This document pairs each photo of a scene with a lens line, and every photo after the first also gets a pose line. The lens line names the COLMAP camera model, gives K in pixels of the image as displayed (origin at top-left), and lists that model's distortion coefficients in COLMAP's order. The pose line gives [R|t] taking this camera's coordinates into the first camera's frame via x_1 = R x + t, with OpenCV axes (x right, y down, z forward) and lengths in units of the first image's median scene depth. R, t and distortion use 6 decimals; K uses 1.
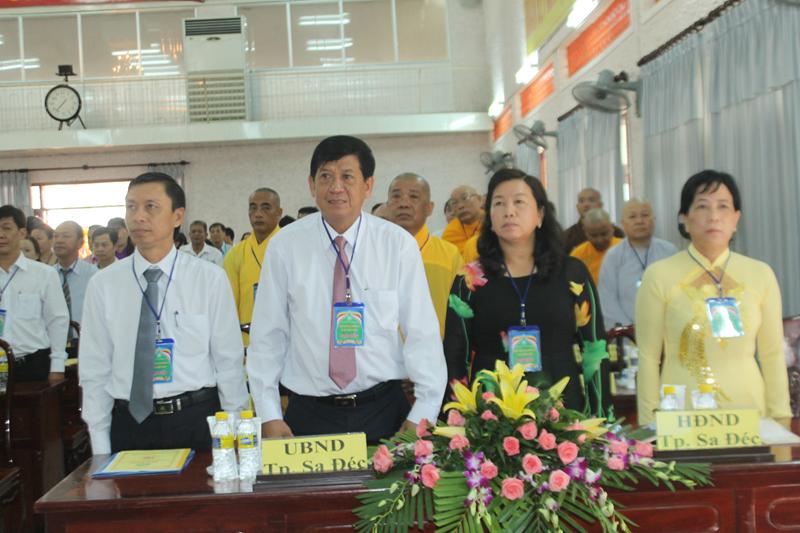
lens RADIAL K [[1240.7, 0, 398.8], [0, 1240.7, 267.2], [0, 0, 1]] dist [-0.006530, 0.000000]
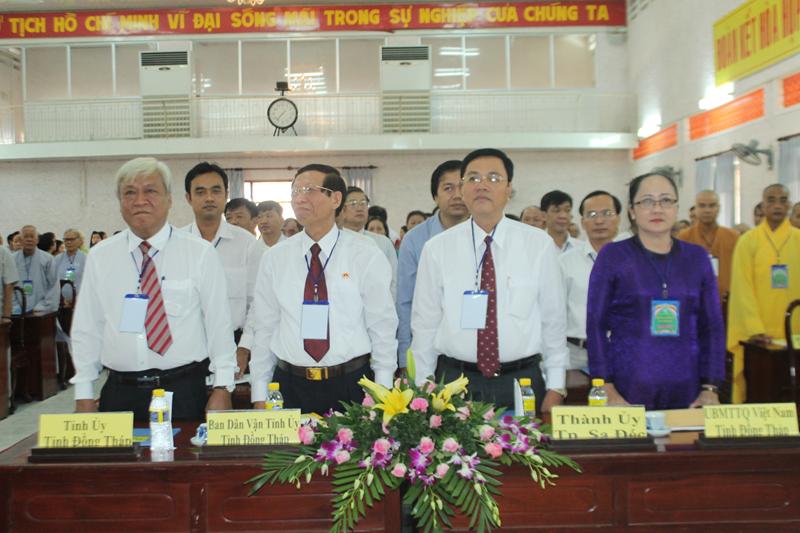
lens RADIAL K [[1027.8, 0, 403.9], [0, 1027.8, 279.5], [0, 0, 1]] dist [-0.059756, 0.000000]
pose [[0.999170, 0.034808, -0.021156, -0.123058], [-0.034503, 0.999298, 0.014588, 0.008624], [0.021649, -0.013846, 0.999670, 0.013671]]
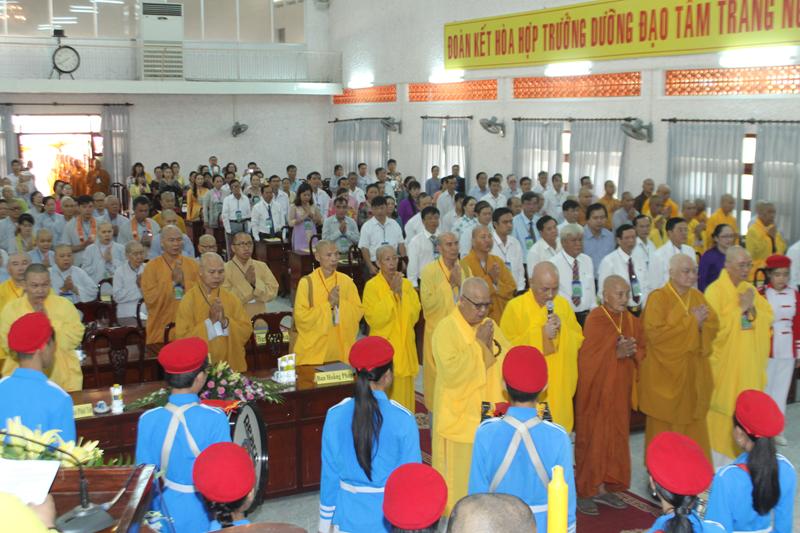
lens RADIAL K [[986.4, 0, 396.9], [0, 986.4, 269.8], [0, 0, 1]] dist [-0.057609, 0.000000]
pose [[0.899055, -0.015501, 0.437562, -0.403140], [-0.035061, 0.993615, 0.107240, -0.029184], [-0.436430, -0.111756, 0.892771, -0.142251]]
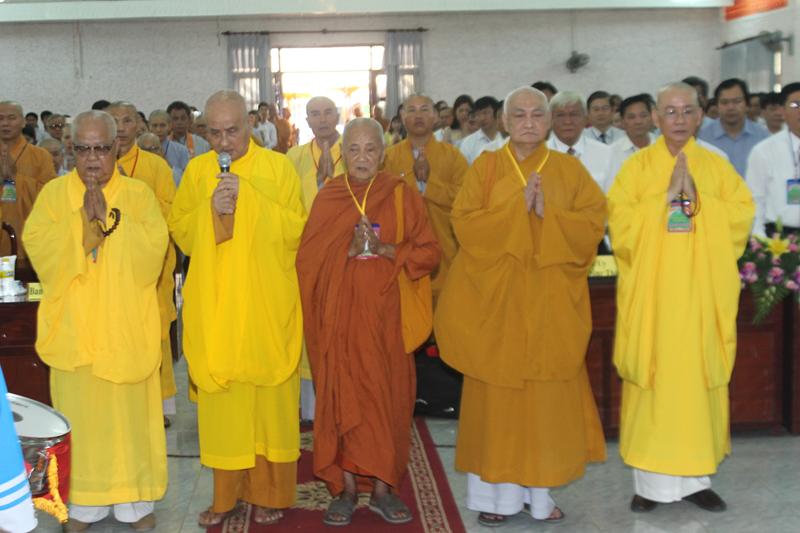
lens RADIAL K [[1390.7, 0, 402.4], [0, 1390.7, 261.4], [0, 0, 1]] dist [-0.023138, 0.000000]
pose [[0.999490, 0.025285, 0.019512, -0.214810], [-0.026911, 0.995743, 0.088154, 0.005053], [-0.017200, -0.088634, 0.995916, -0.155277]]
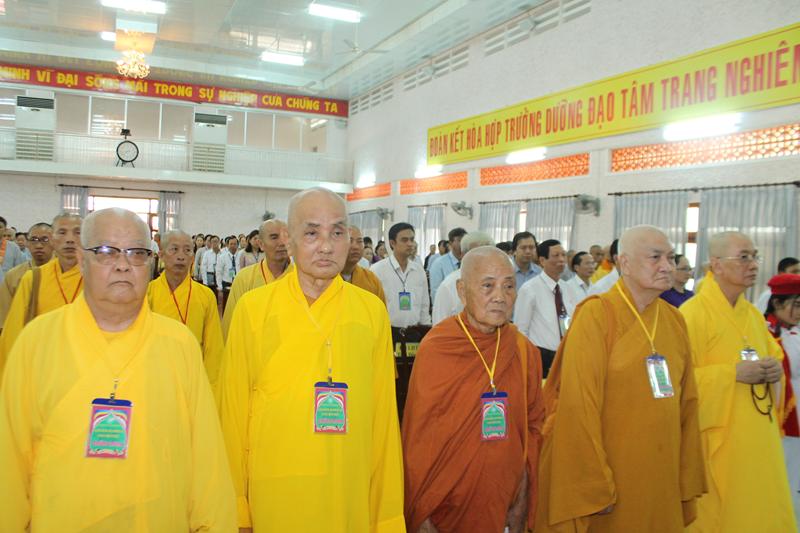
lens RADIAL K [[676.9, 0, 393.1], [0, 676.9, 268.1], [0, 0, 1]] dist [-0.155265, 0.133603]
pose [[0.919216, 0.074592, 0.386624, -0.264309], [-0.078176, 0.996919, -0.006472, 0.005926], [-0.385916, -0.024276, 0.922215, 0.010055]]
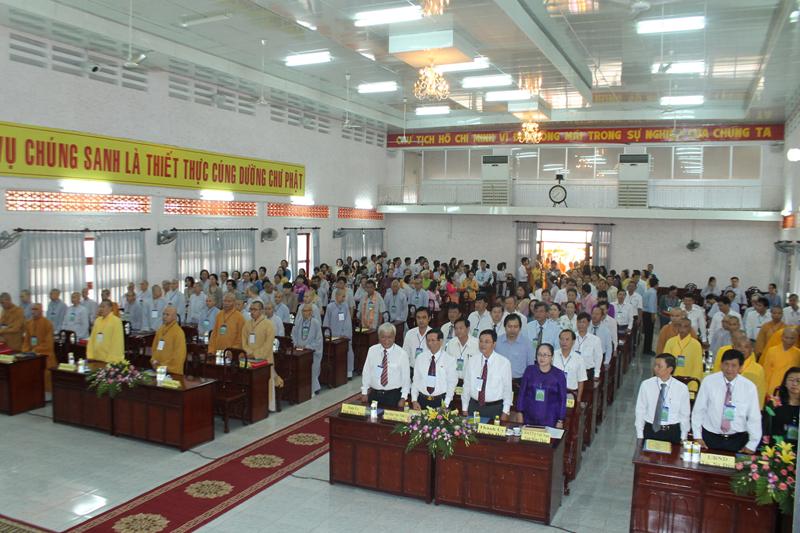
lens RADIAL K [[676.9, 0, 395.1], [0, 676.9, 269.5], [0, 0, 1]] dist [-0.155265, 0.133603]
pose [[0.898090, 0.101350, -0.427976, -0.020696], [-0.080820, 0.994546, 0.065923, -0.056422], [0.432323, -0.024616, 0.901383, -0.130545]]
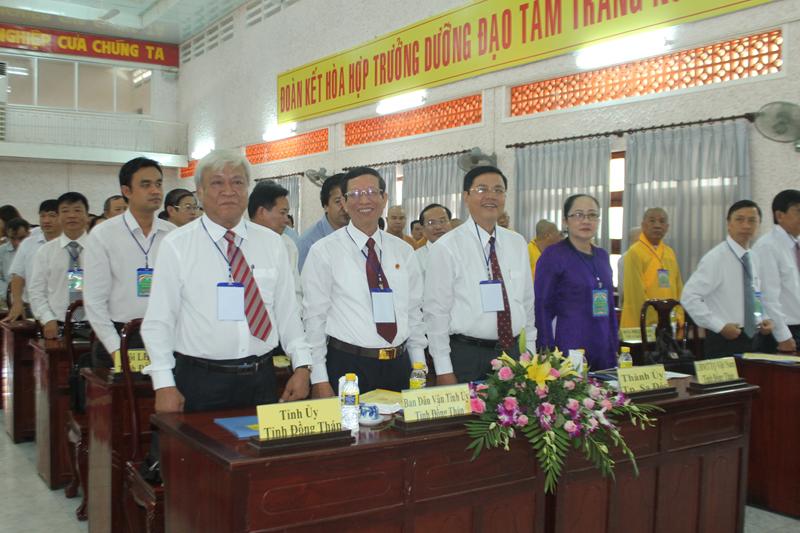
lens RADIAL K [[837.8, 0, 396.8], [0, 837.8, 264.7], [0, 0, 1]] dist [-0.094590, 0.000000]
pose [[0.853500, 0.048810, 0.518802, -0.214367], [-0.043222, 0.998804, -0.022864, 0.013713], [-0.519298, -0.002909, 0.854588, 0.046586]]
